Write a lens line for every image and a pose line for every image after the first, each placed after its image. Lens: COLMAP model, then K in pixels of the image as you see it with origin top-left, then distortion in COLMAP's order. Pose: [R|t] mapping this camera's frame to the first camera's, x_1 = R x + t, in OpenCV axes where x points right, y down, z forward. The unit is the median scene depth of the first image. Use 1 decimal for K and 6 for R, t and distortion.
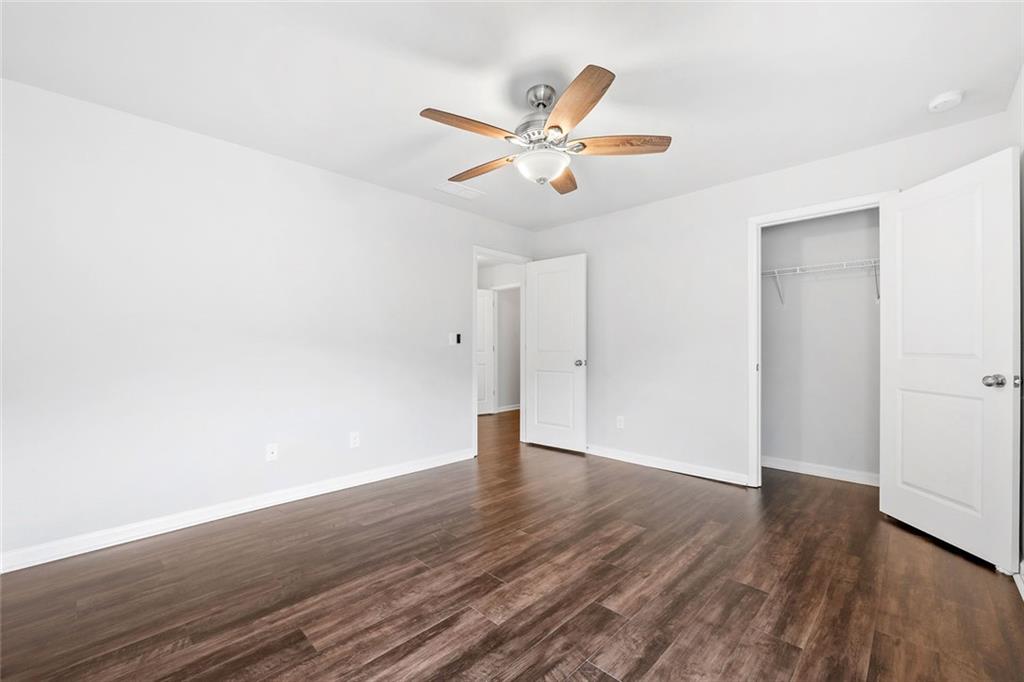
lens RADIAL K [[416.1, 0, 510.4], [0, 416.1, 348.0], [0, 0, 1]] dist [-0.006682, 0.000099]
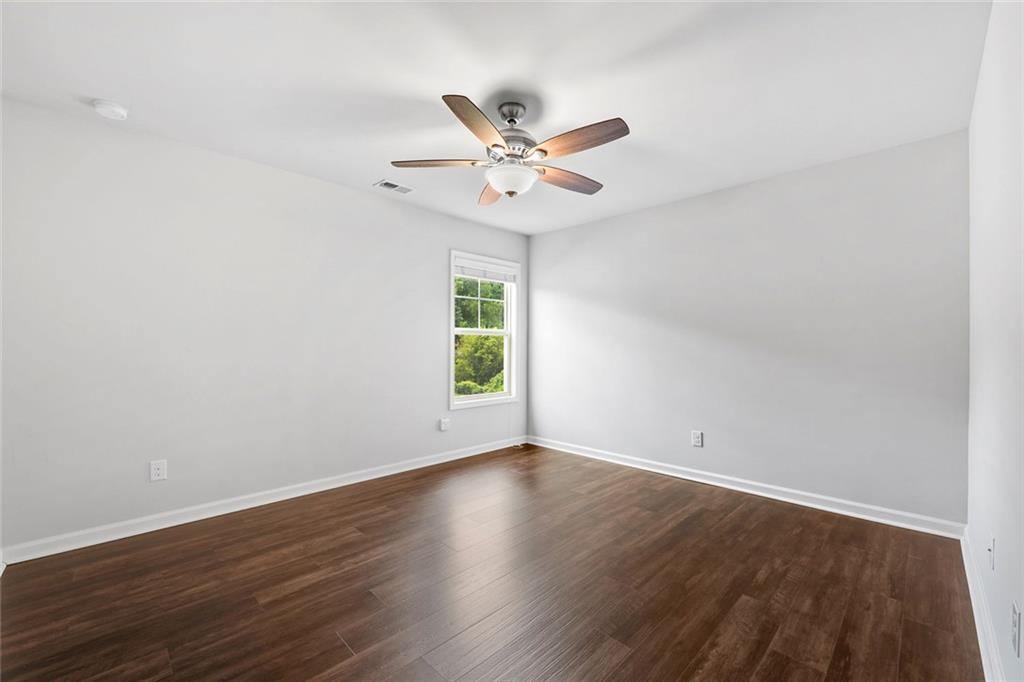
lens RADIAL K [[416.1, 0, 510.4], [0, 416.1, 348.0], [0, 0, 1]] dist [-0.006682, 0.000099]
pose [[-0.999874, 0.003632, 0.015449, 0.065599], [0.003727, 0.999974, 0.006113, -0.024706], [-0.015426, 0.006170, -0.999862, 2.321618]]
